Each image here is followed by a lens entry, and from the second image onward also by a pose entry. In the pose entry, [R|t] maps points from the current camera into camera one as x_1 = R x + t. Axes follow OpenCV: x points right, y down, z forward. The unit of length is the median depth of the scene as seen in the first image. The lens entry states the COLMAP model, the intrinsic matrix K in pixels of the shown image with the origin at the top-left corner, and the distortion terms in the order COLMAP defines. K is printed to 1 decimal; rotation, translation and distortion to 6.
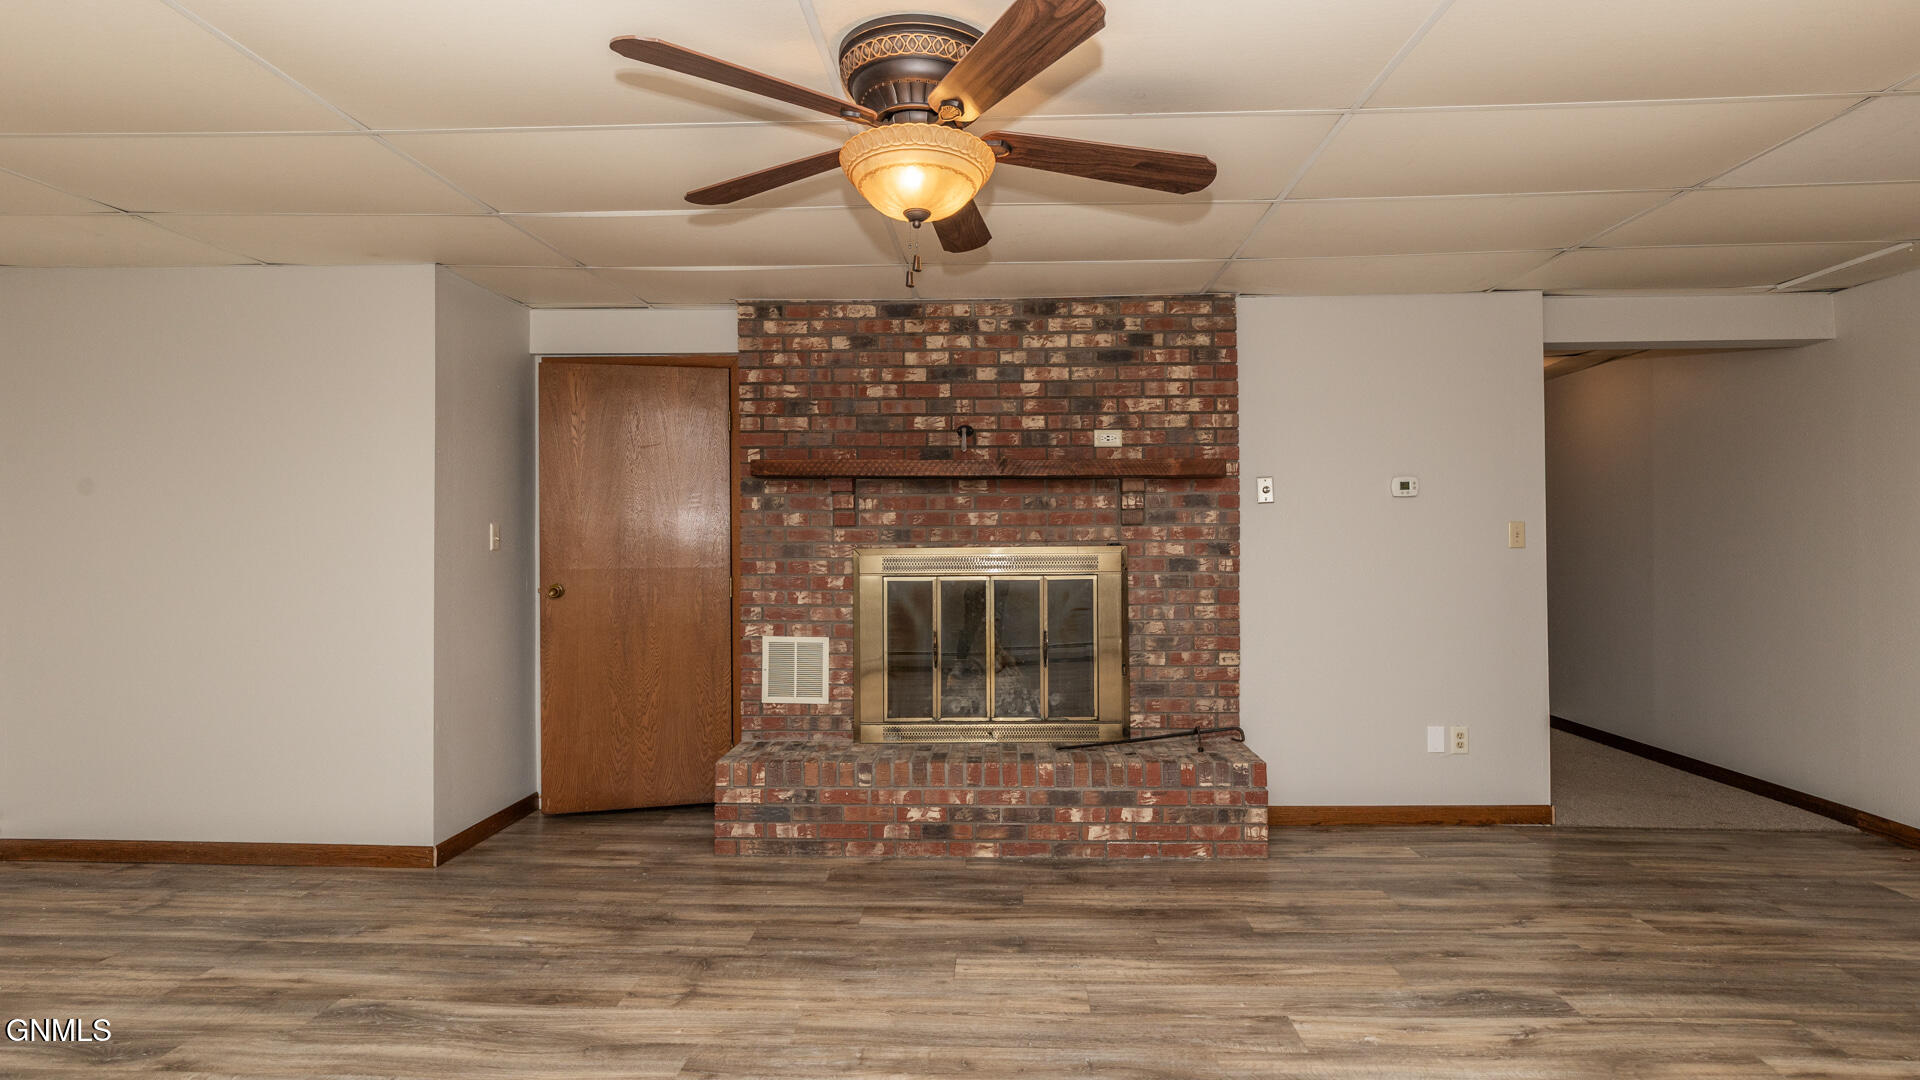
lens RADIAL K [[933.9, 0, 960.4], [0, 933.9, 553.7], [0, 0, 1]] dist [-0.003010, 0.000963]
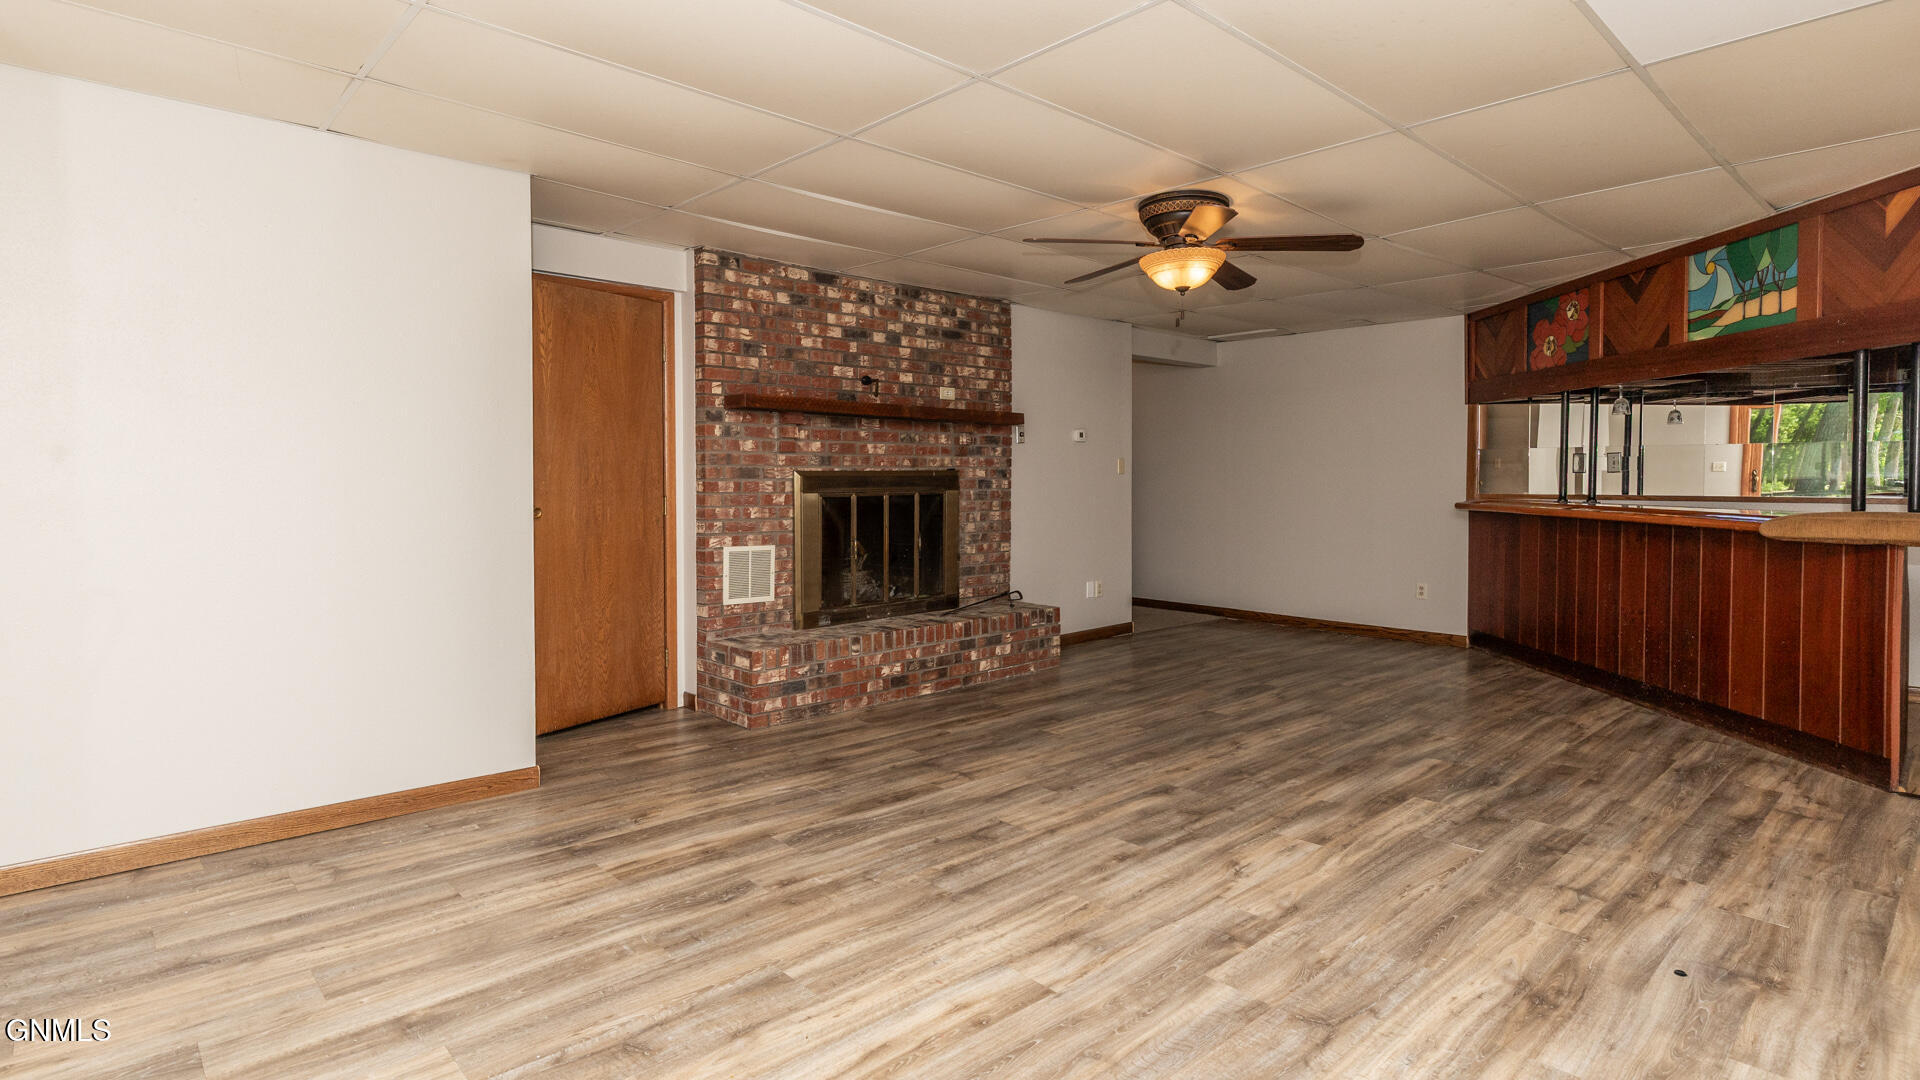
lens RADIAL K [[933.9, 0, 956.8], [0, 933.9, 521.5], [0, 0, 1]] dist [-0.003010, 0.000963]
pose [[0.718967, -0.029675, 0.694410, -0.808311], [0.000007, 0.999088, 0.042687, 0.008418], [-0.695044, -0.030686, 0.718312, -0.019278]]
